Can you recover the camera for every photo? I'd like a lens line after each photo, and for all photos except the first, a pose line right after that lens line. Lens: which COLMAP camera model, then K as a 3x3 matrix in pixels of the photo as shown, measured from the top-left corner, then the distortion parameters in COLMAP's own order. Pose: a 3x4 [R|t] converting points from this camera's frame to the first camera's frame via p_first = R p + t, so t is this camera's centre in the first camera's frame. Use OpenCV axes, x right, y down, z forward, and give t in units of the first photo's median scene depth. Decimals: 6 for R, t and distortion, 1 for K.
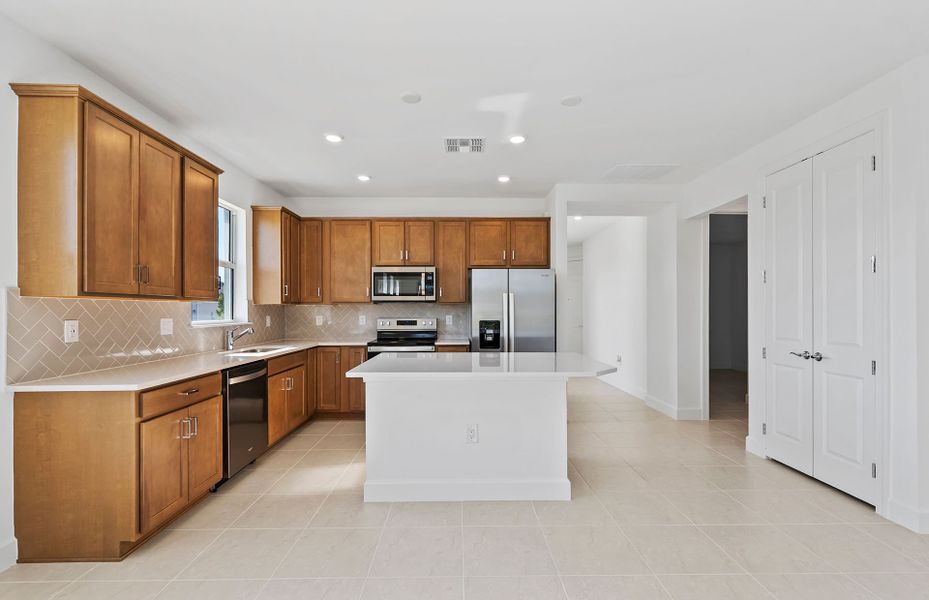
lens RADIAL K [[415.2, 0, 467.9], [0, 415.2, 306.1], [0, 0, 1]] dist [-0.001128, 0.000083]
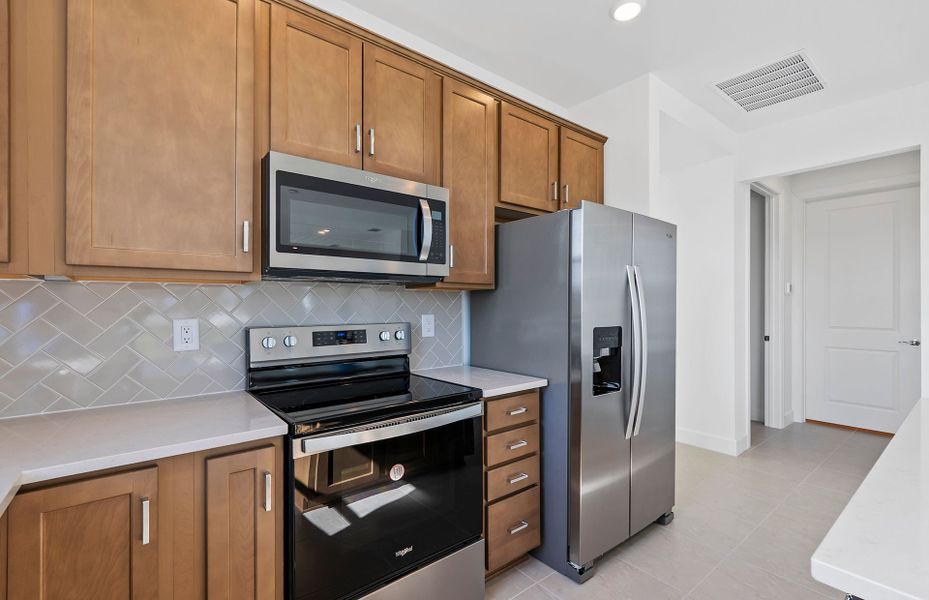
lens RADIAL K [[415.2, 0, 461.3], [0, 415.2, 305.9], [0, 0, 1]] dist [-0.001128, 0.000083]
pose [[0.787374, 0.003306, 0.616467, -0.302030], [-0.011084, 0.999900, 0.008795, 0.009240], [-0.616376, -0.013758, 0.787331, 0.687774]]
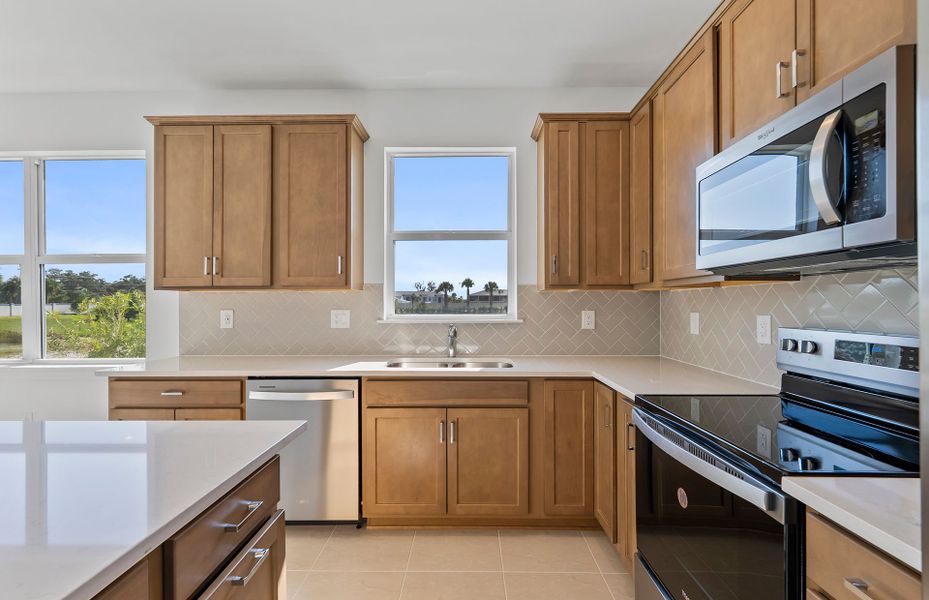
lens RADIAL K [[415.2, 0, 460.6], [0, 415.2, 302.6], [0, 0, 1]] dist [-0.001128, 0.000083]
pose [[-0.034376, 0.000704, -0.999409, 0.101842], [0.011439, 0.999935, 0.000311, 0.009898], [0.999344, -0.011422, -0.034382, 0.815810]]
